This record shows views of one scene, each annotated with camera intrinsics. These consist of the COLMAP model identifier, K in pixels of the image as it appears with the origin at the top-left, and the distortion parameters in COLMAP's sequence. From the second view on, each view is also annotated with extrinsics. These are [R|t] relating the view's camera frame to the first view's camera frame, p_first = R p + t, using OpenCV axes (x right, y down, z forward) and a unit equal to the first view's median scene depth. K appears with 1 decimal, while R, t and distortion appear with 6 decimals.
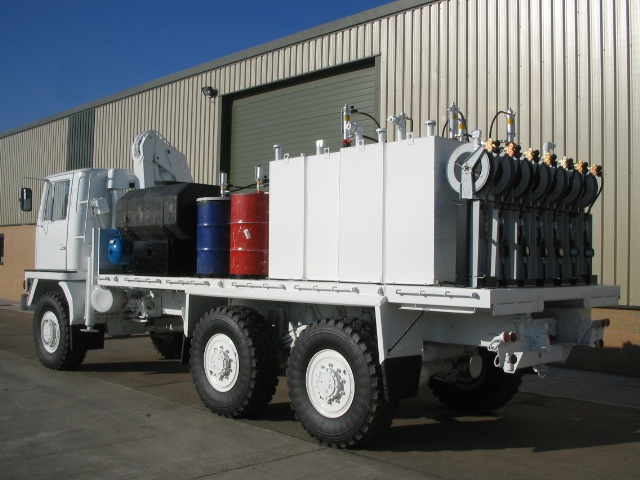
lens RADIAL K [[742.7, 0, 320.0], [0, 742.7, 240.0], [0, 0, 1]] dist [-0.124641, 0.029456]
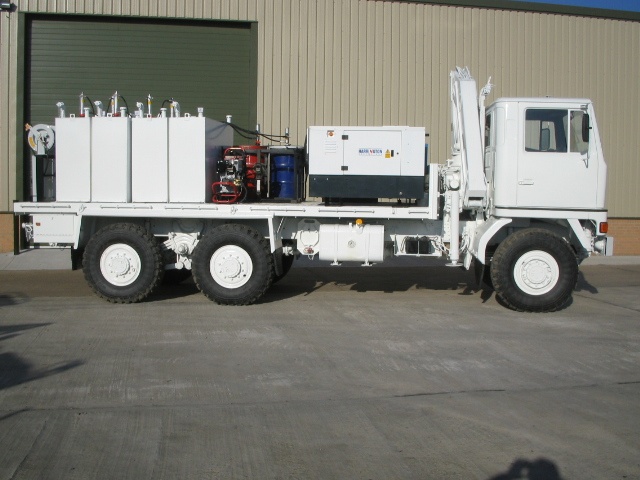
lens RADIAL K [[742.7, 0, 320.0], [0, 742.7, 240.0], [0, 0, 1]] dist [-0.124641, 0.029456]
pose [[0.522476, -0.060830, 0.850481, -1.666805], [-0.024668, 0.995956, 0.086389, 0.003235], [-0.852297, -0.066116, 0.518863, 0.452443]]
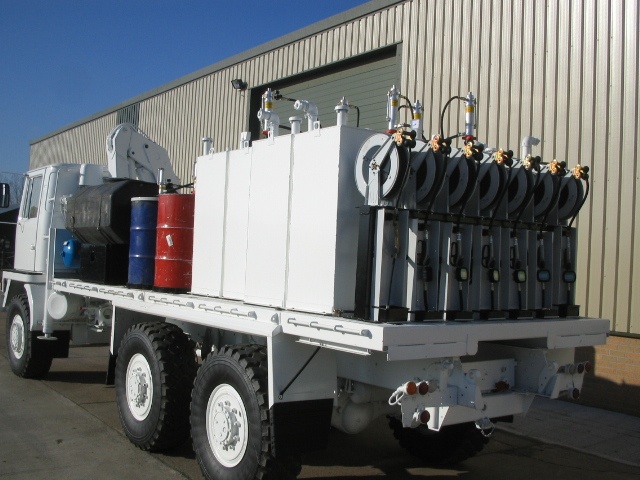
lens RADIAL K [[742.7, 0, 320.0], [0, 742.7, 240.0], [0, 0, 1]] dist [-0.124641, 0.029456]
pose [[0.991258, 0.026756, -0.129195, 0.188705], [-0.026664, 0.999641, 0.002447, -0.015679], [0.129214, 0.001019, 0.991616, 0.170275]]
